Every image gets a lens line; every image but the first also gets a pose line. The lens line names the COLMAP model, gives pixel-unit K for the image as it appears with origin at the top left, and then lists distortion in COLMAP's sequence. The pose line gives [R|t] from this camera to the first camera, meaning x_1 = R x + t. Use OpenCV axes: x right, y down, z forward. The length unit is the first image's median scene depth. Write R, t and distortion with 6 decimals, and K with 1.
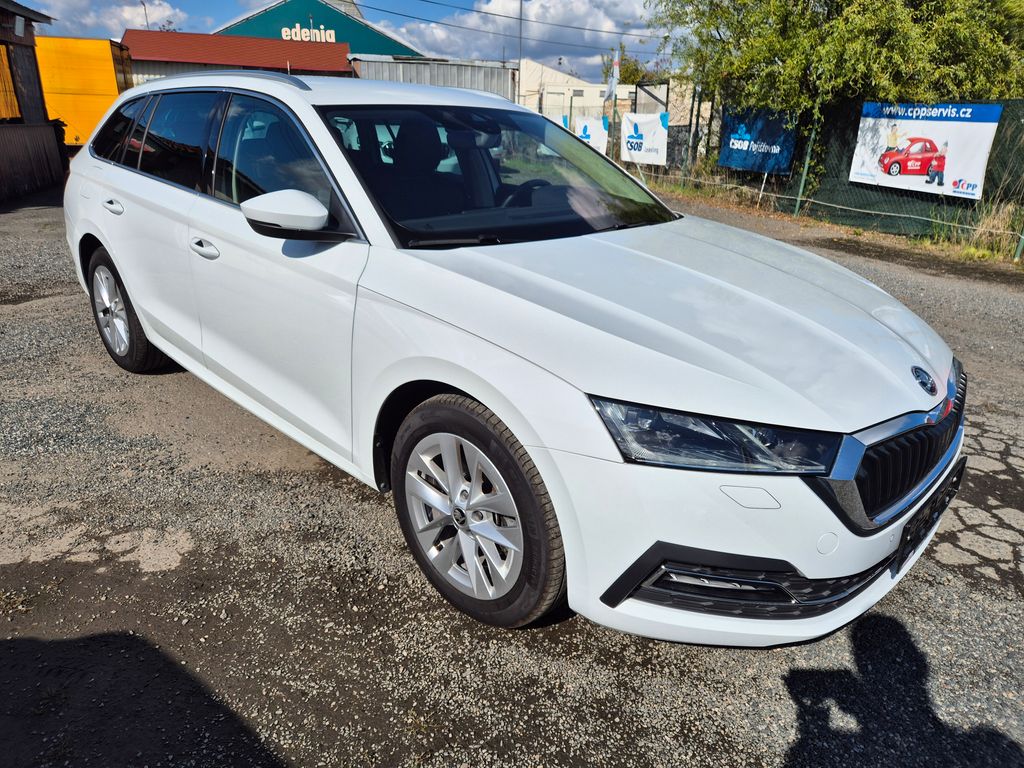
lens RADIAL K [[685.6, 0, 512.0], [0, 685.6, 384.0], [0, 0, 1]] dist [0.066668, -0.050131]
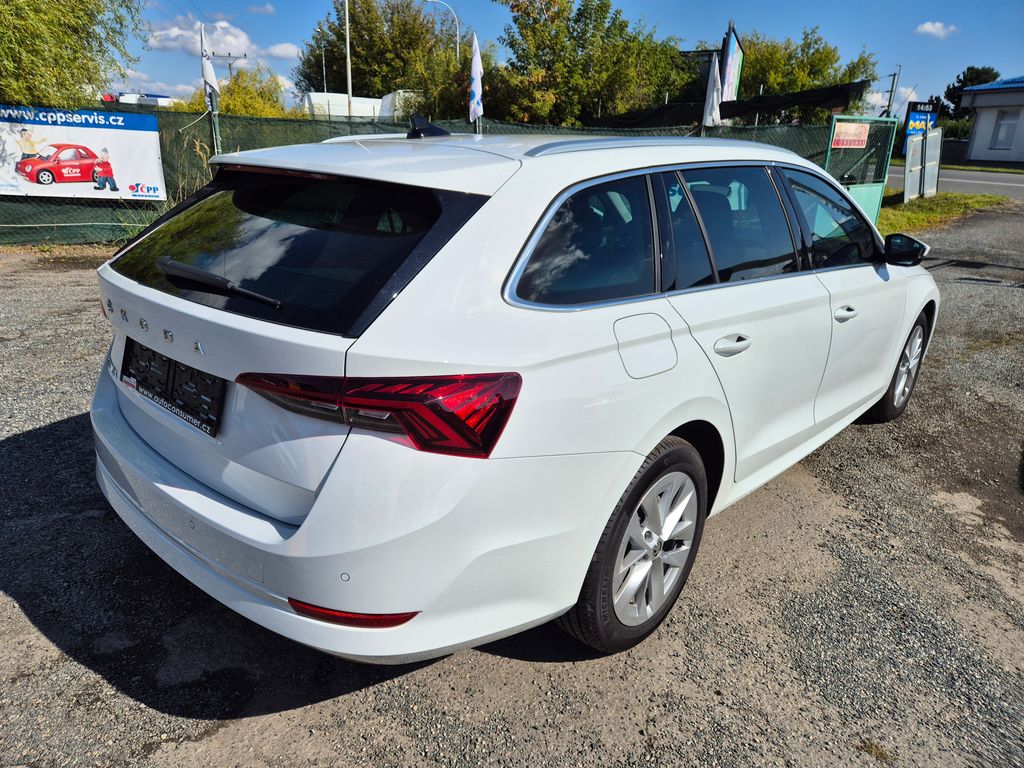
lens RADIAL K [[686.6, 0, 498.4], [0, 686.6, 390.3], [0, 0, 1]] dist [0.065134, -0.045528]
pose [[-0.026552, -0.365996, 0.930238, -0.471449], [0.325056, 0.876833, 0.354262, -0.208530], [-0.945322, 0.311786, 0.095688, 0.461422]]
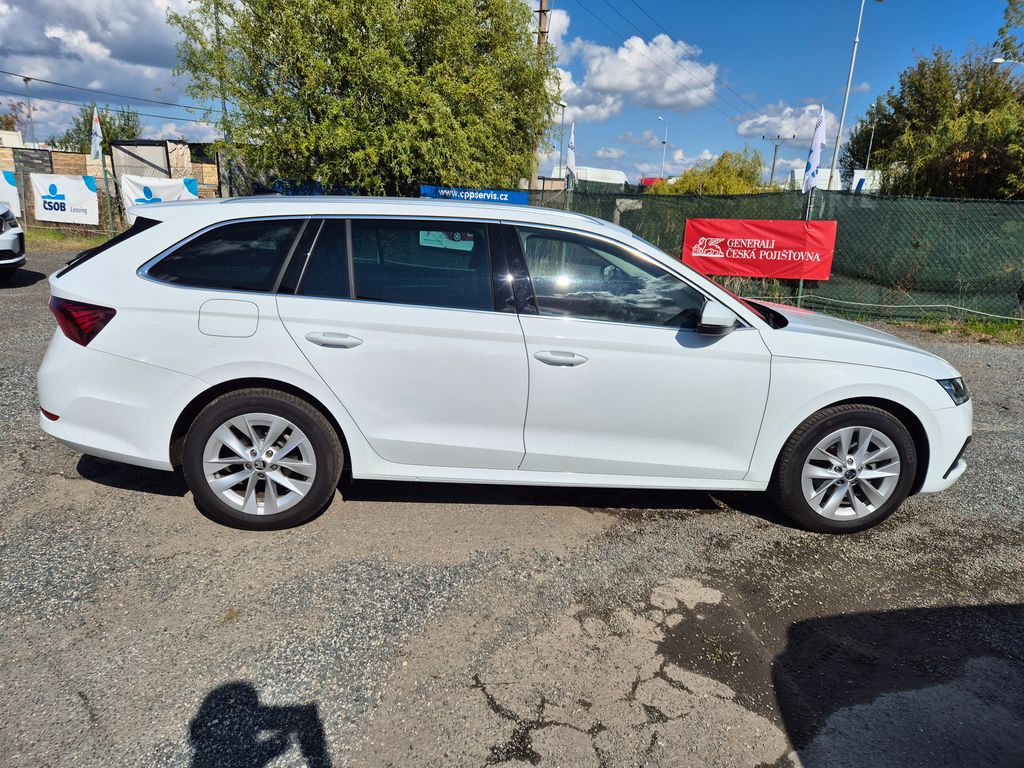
lens RADIAL K [[686.6, 0, 498.4], [0, 686.6, 390.3], [0, 0, 1]] dist [0.065134, -0.045528]
pose [[0.661263, -0.205454, 0.721471, -0.434520], [0.248411, 0.967473, 0.047828, -0.072755], [-0.707830, 0.147594, 0.690791, 0.089998]]
